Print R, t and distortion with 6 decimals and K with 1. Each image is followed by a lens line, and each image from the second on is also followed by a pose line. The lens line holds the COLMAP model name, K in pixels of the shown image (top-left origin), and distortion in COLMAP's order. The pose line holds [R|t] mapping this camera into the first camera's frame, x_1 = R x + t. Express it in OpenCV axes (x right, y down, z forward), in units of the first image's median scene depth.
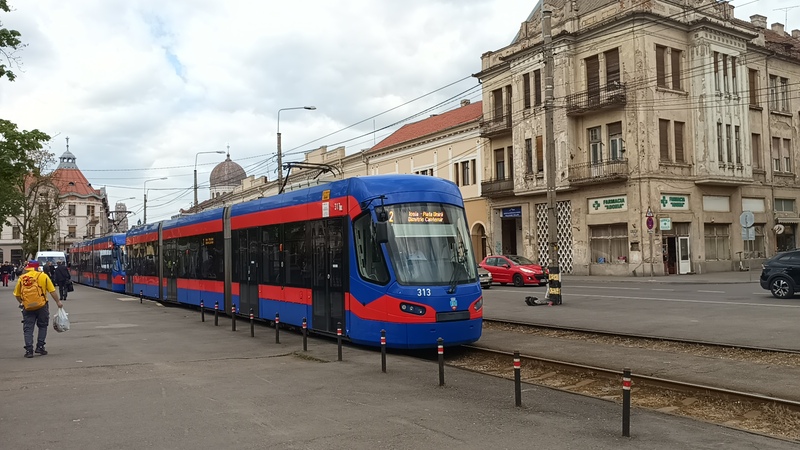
lens RADIAL K [[641.6, 0, 391.3], [0, 641.6, 224.9], [0, 0, 1]] dist [0.000938, -0.010080]
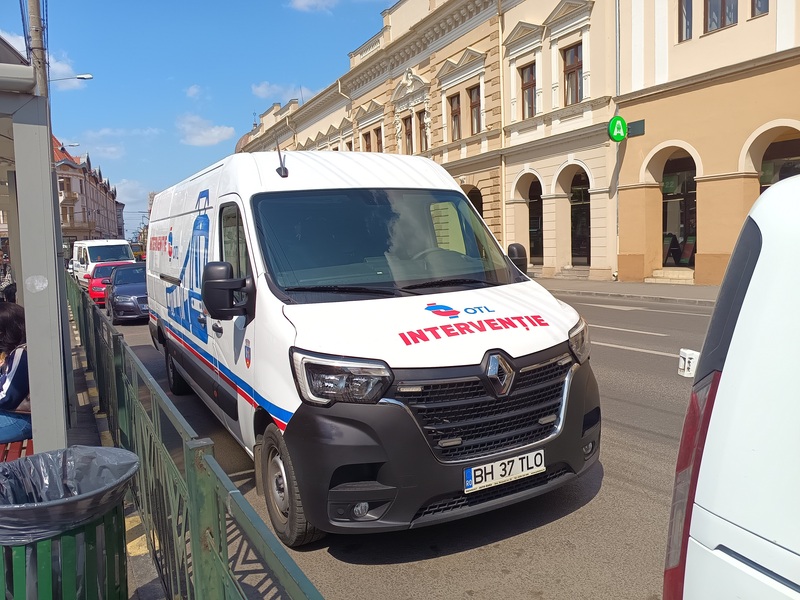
lens RADIAL K [[646.2, 0, 378.7], [0, 646.2, 301.1], [0, 0, 1]] dist [0.067362, -0.002116]
pose [[0.996823, -0.016040, -0.078011, -0.190733], [0.027006, 0.989553, 0.141615, 0.046063], [0.074925, -0.143271, 0.986843, 0.932679]]
